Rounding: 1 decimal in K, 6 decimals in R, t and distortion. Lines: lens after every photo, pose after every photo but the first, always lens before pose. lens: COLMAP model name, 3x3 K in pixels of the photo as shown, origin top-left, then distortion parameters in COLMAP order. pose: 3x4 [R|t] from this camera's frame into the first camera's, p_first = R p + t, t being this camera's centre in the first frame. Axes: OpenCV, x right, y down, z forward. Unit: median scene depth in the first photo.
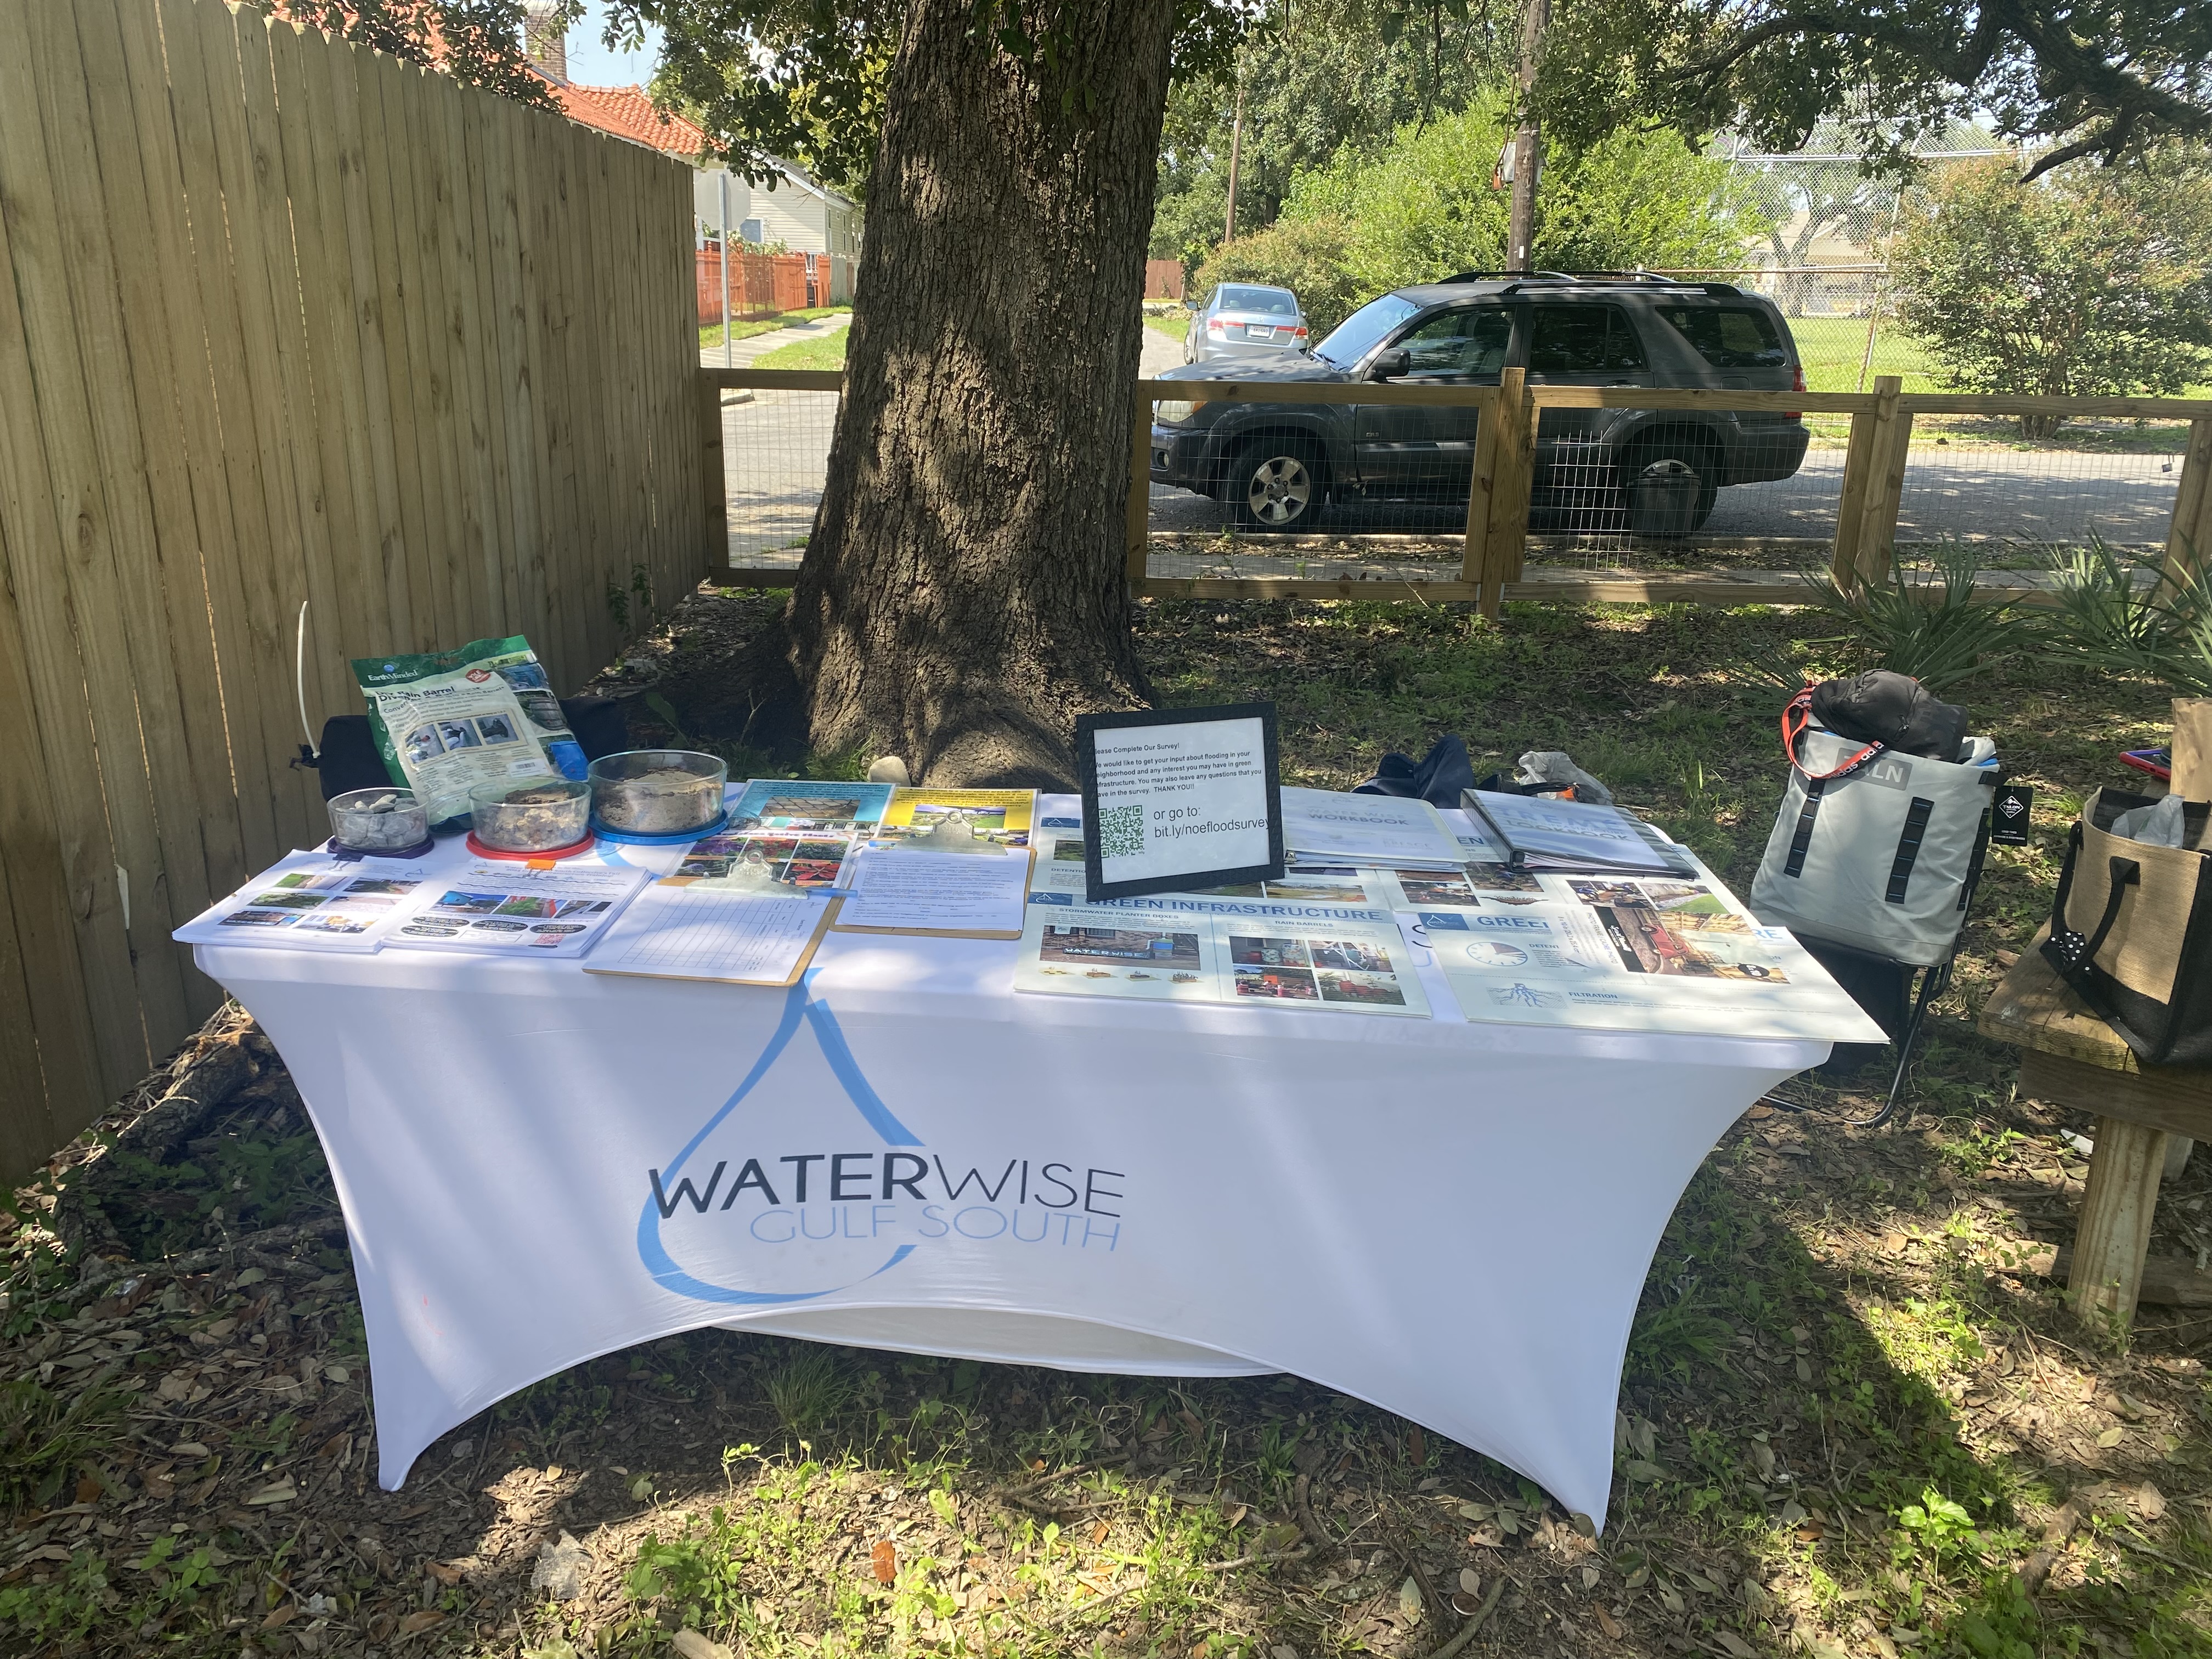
lens RADIAL K [[1674.7, 0, 1103.0], [0, 1674.7, 830.7], [0, 0, 1]] dist [0.038255, -0.032046]
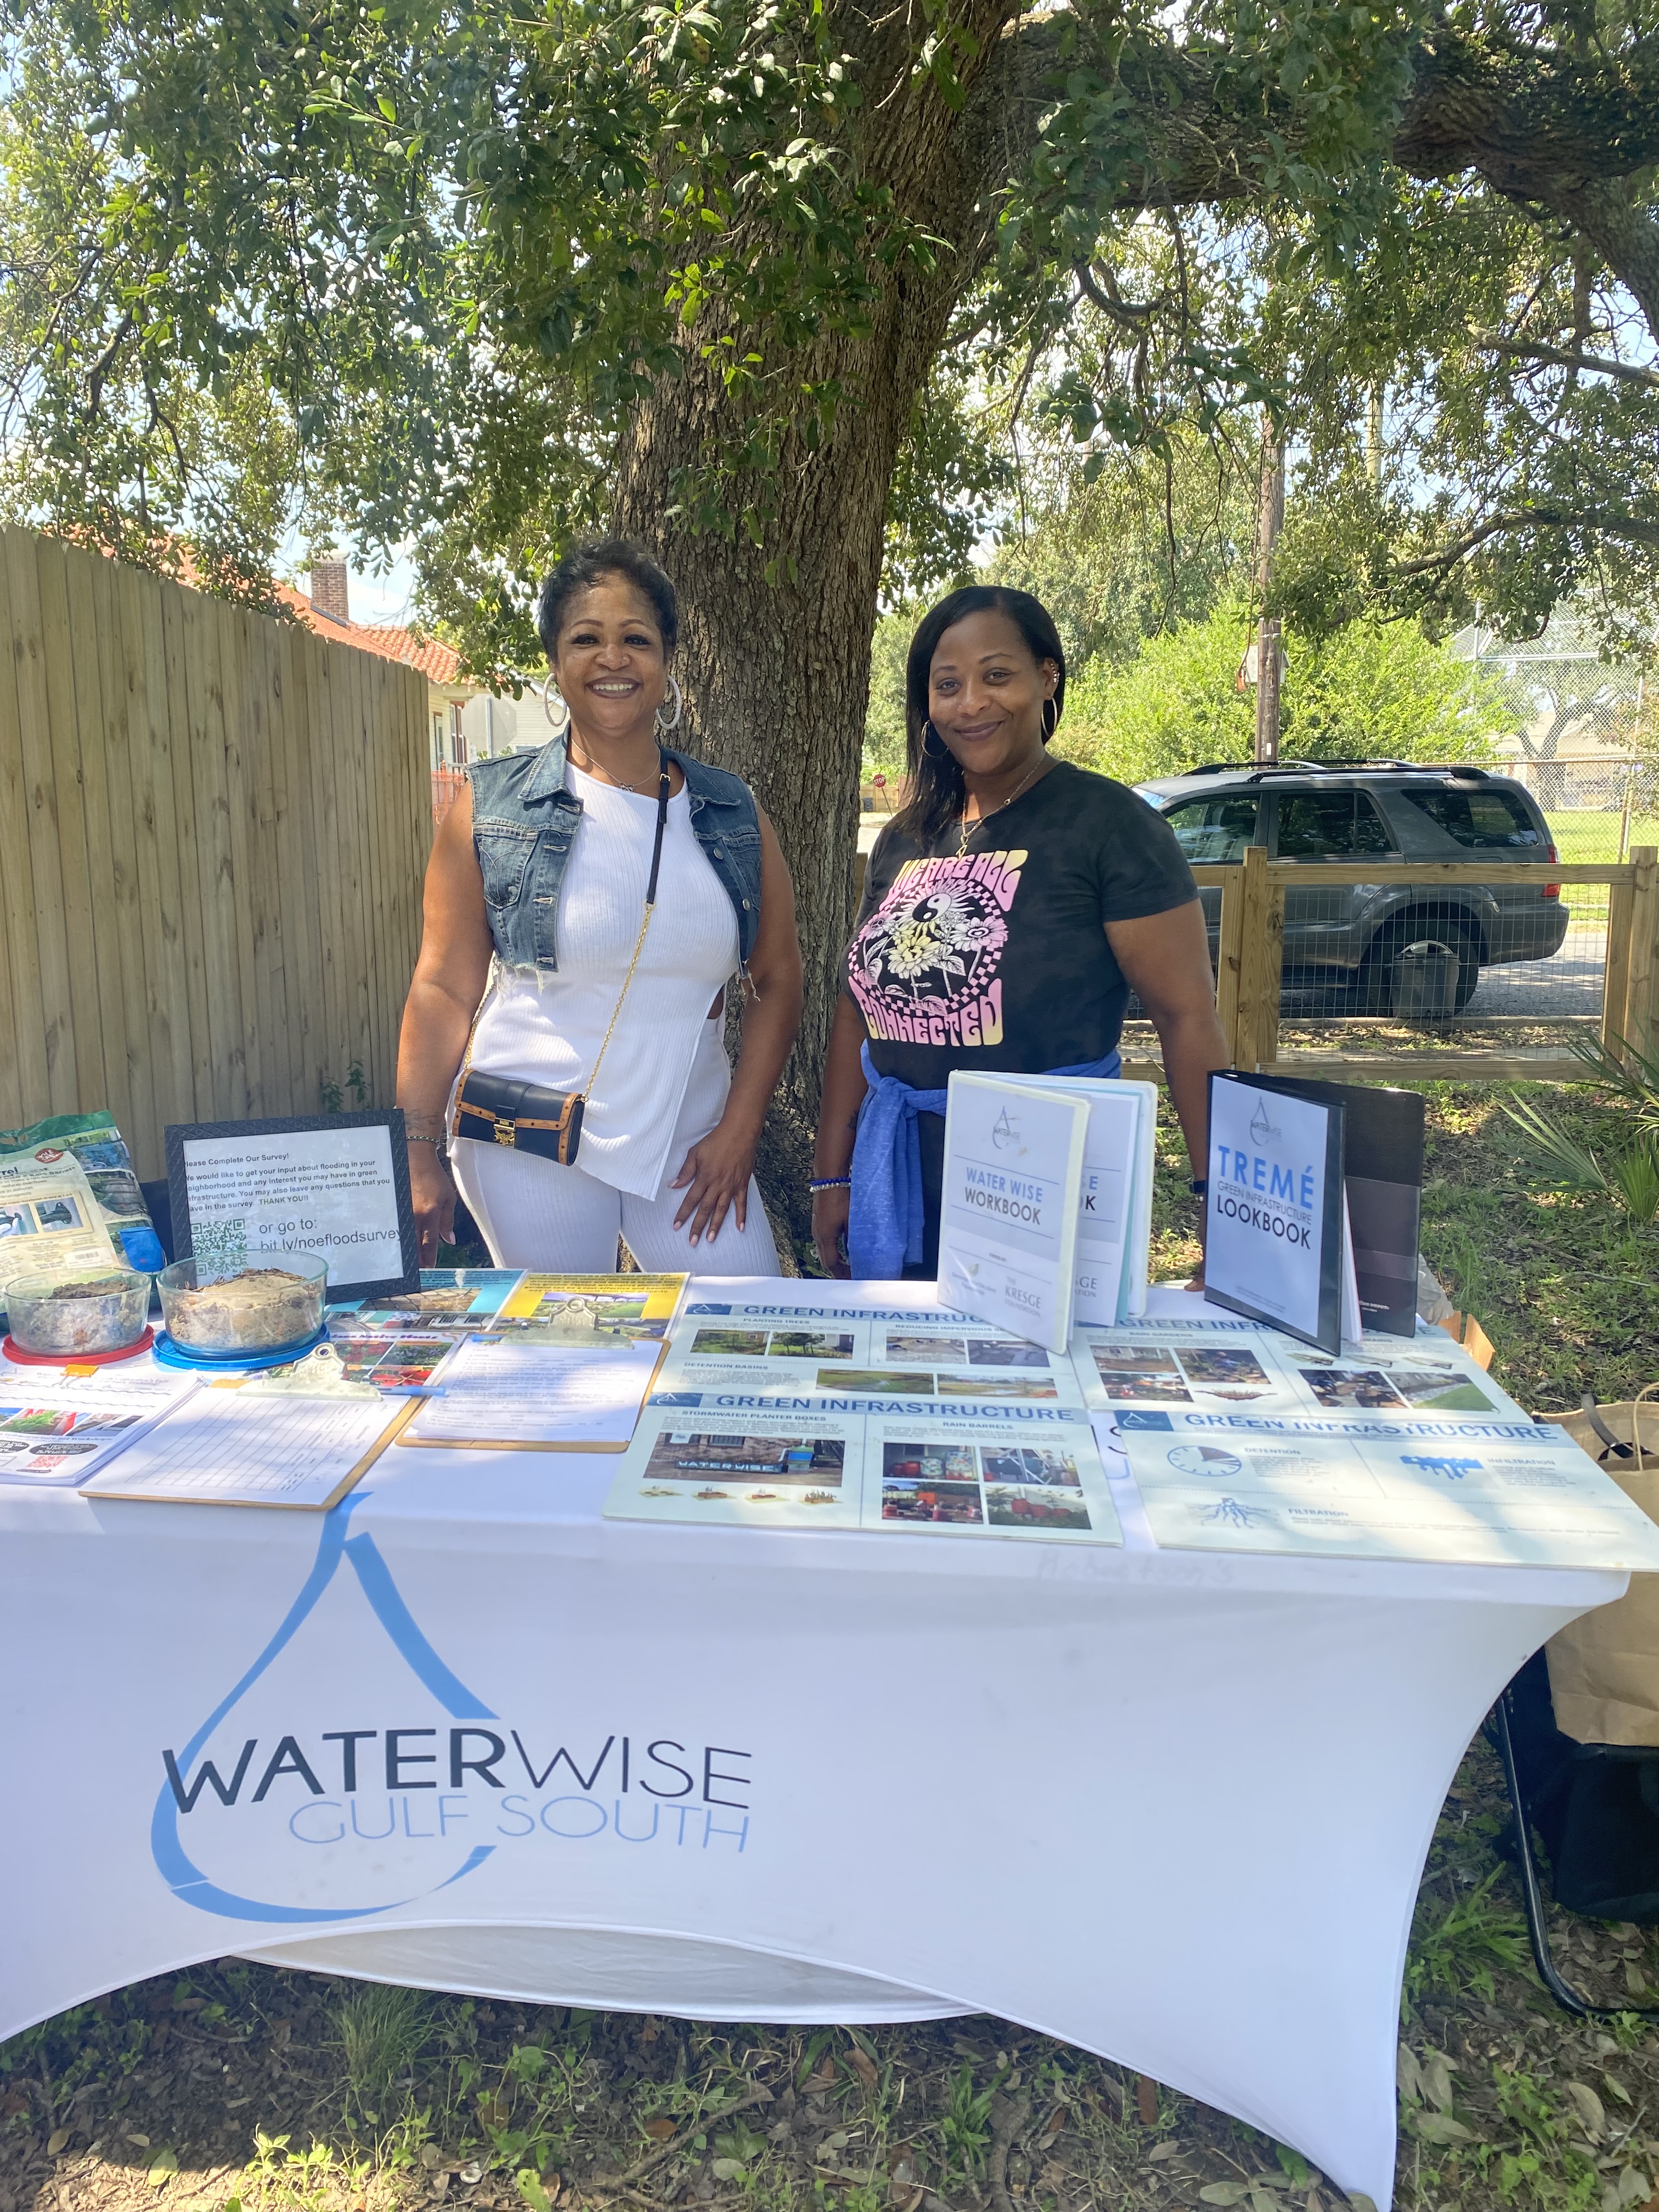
lens RADIAL K [[1680.2, 0, 829.6], [0, 1680.2, 1105.1], [0, 0, 1]] dist [0.035267, -0.022334]
pose [[0.999434, -0.020452, -0.026712, 0.064579], [0.016692, 0.990829, -0.134085, 0.007393], [0.029210, 0.133563, 0.990610, 0.135930]]
